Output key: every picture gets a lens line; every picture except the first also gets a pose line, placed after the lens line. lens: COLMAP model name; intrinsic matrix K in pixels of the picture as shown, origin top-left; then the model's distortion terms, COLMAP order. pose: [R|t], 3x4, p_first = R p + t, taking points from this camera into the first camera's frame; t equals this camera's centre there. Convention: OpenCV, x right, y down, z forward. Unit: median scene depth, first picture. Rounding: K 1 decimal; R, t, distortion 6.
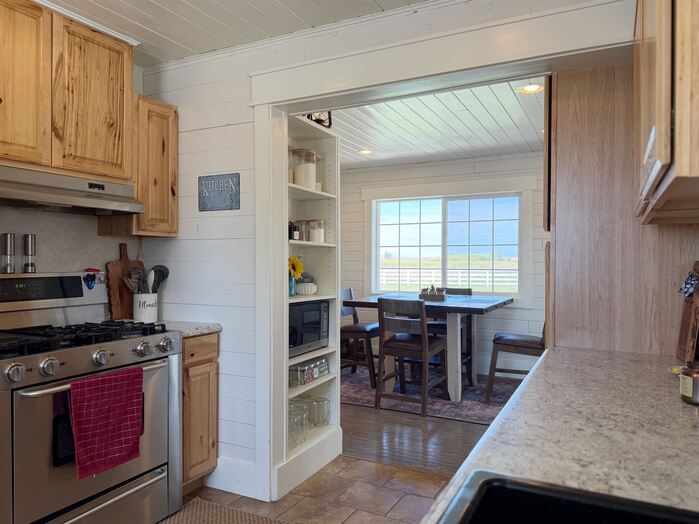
lens RADIAL K [[508.2, 0, 349.5], [0, 508.2, 262.0], [0, 0, 1]] dist [0.061854, -0.001029]
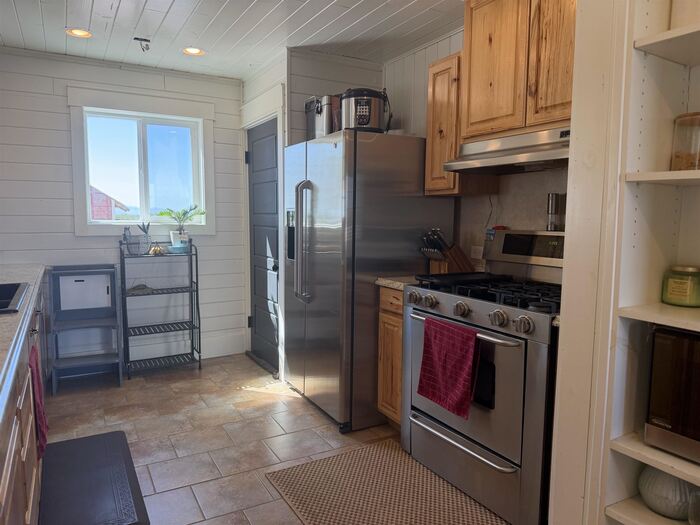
lens RADIAL K [[508.9, 0, 350.0], [0, 508.9, 262.5], [0, 0, 1]] dist [0.061854, -0.001029]
pose [[-0.551990, 0.073007, -0.830648, 0.462509], [-0.007445, 0.995688, 0.092461, -0.007977], [0.833817, 0.057222, -0.549067, 1.226855]]
